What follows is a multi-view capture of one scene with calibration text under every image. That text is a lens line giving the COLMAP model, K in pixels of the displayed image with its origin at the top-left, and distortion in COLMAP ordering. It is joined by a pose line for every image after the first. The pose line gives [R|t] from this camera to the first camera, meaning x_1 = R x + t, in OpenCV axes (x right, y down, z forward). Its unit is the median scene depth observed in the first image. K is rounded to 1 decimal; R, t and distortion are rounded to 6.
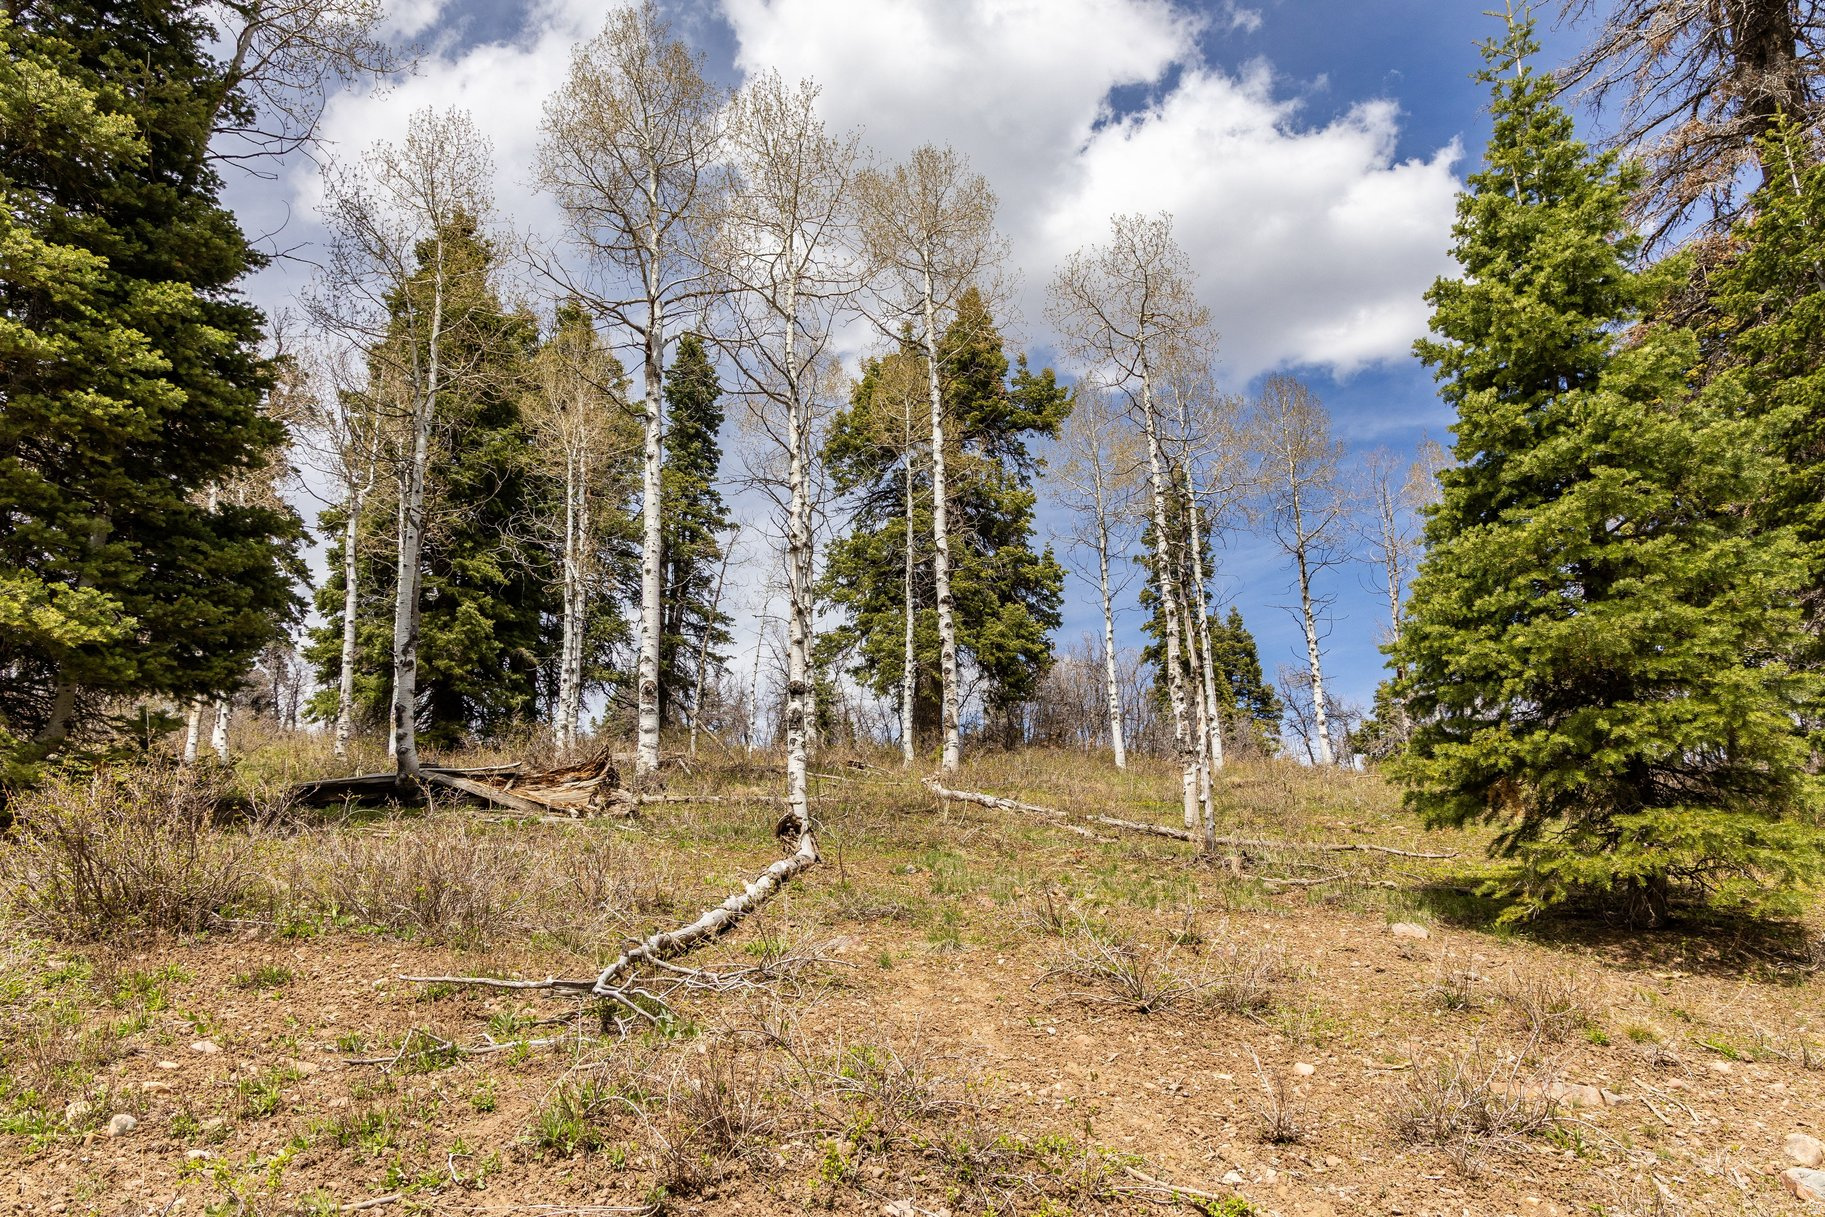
lens RADIAL K [[1294.6, 0, 915.2], [0, 1294.6, 612.7], [0, 0, 1]] dist [-0.036625, 0.003607]
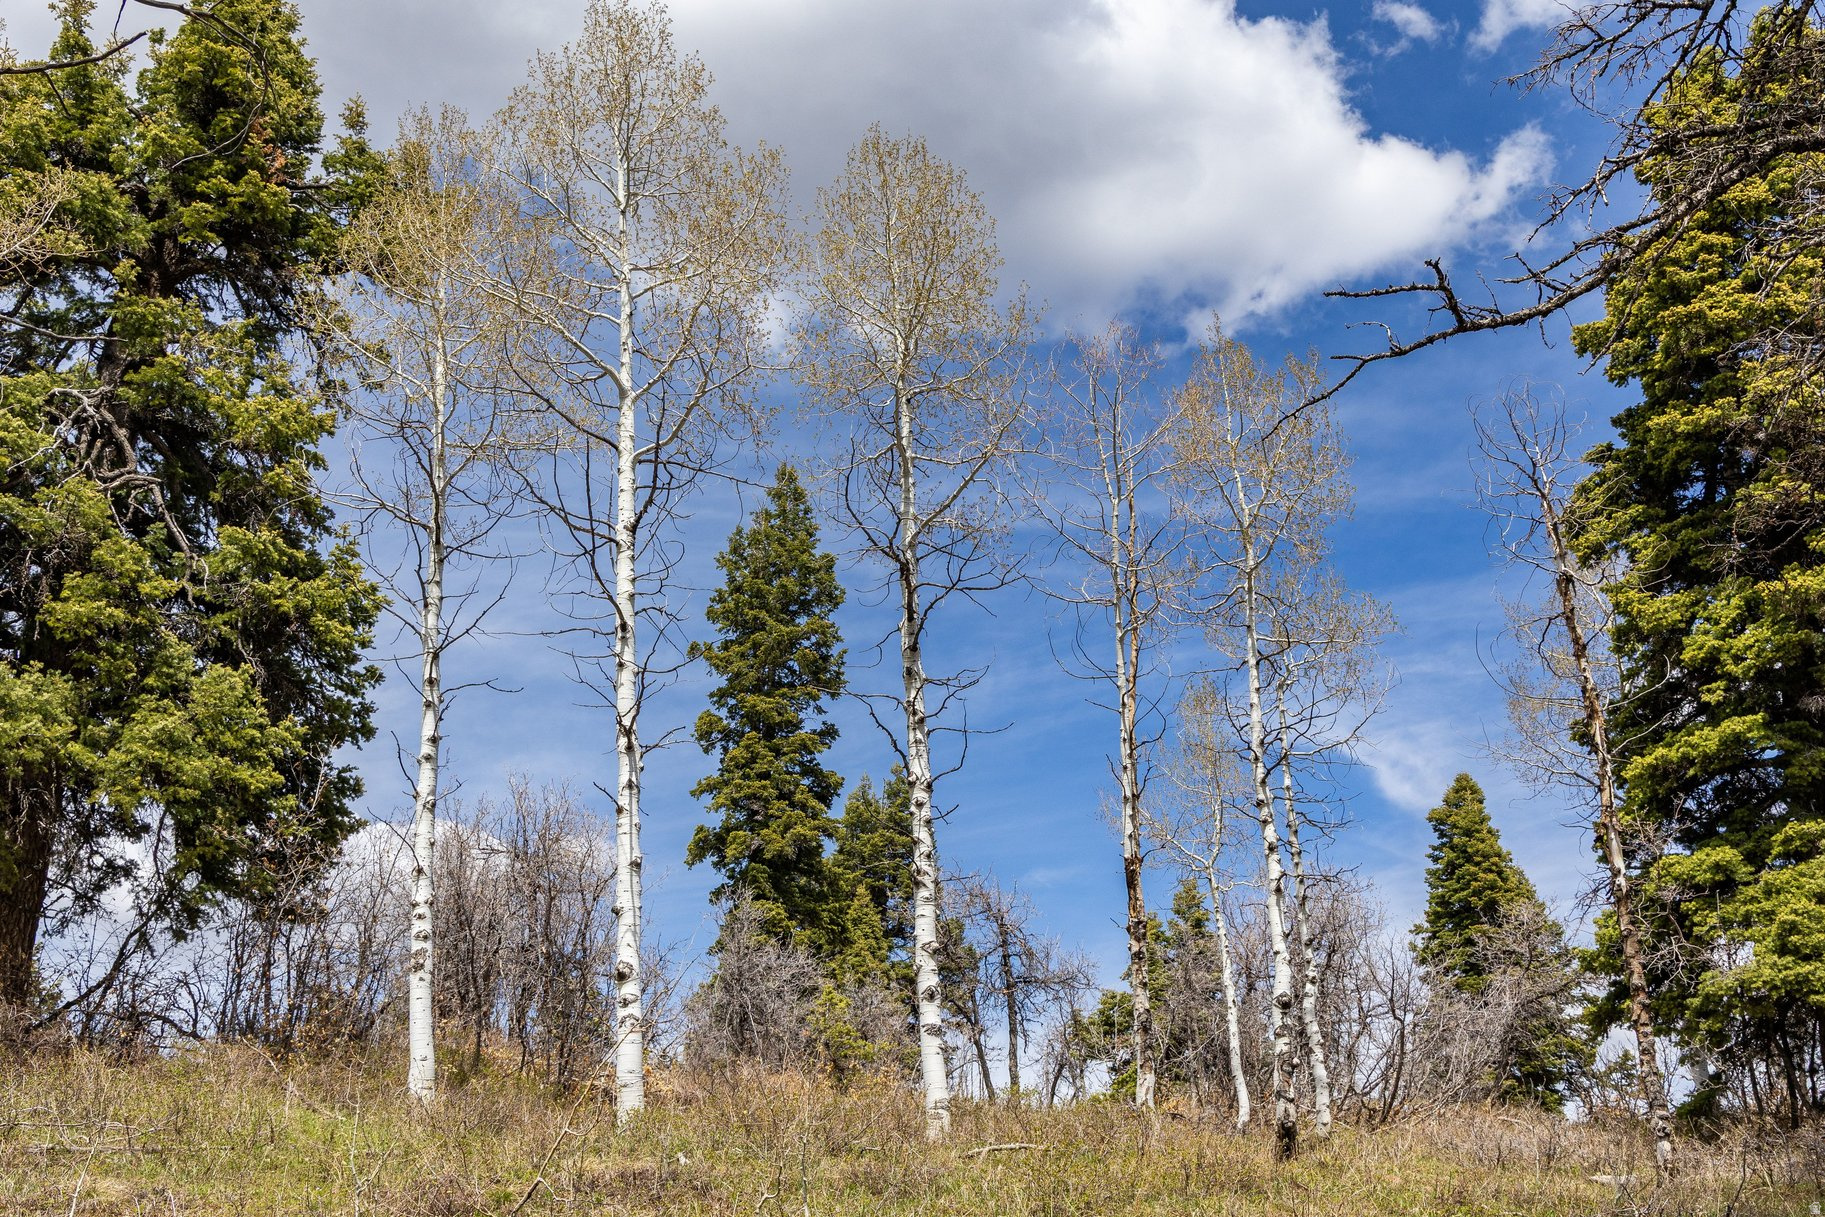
lens RADIAL K [[2677.3, 0, 913.7], [0, 2677.3, 608.3], [0, 0, 1]] dist [0.304440, 0.010280]
pose [[0.964851, 0.068632, 0.253676, 0.057643], [-0.055600, 0.996756, -0.058196, 0.010236], [-0.256847, 0.042046, 0.965537, 0.125984]]
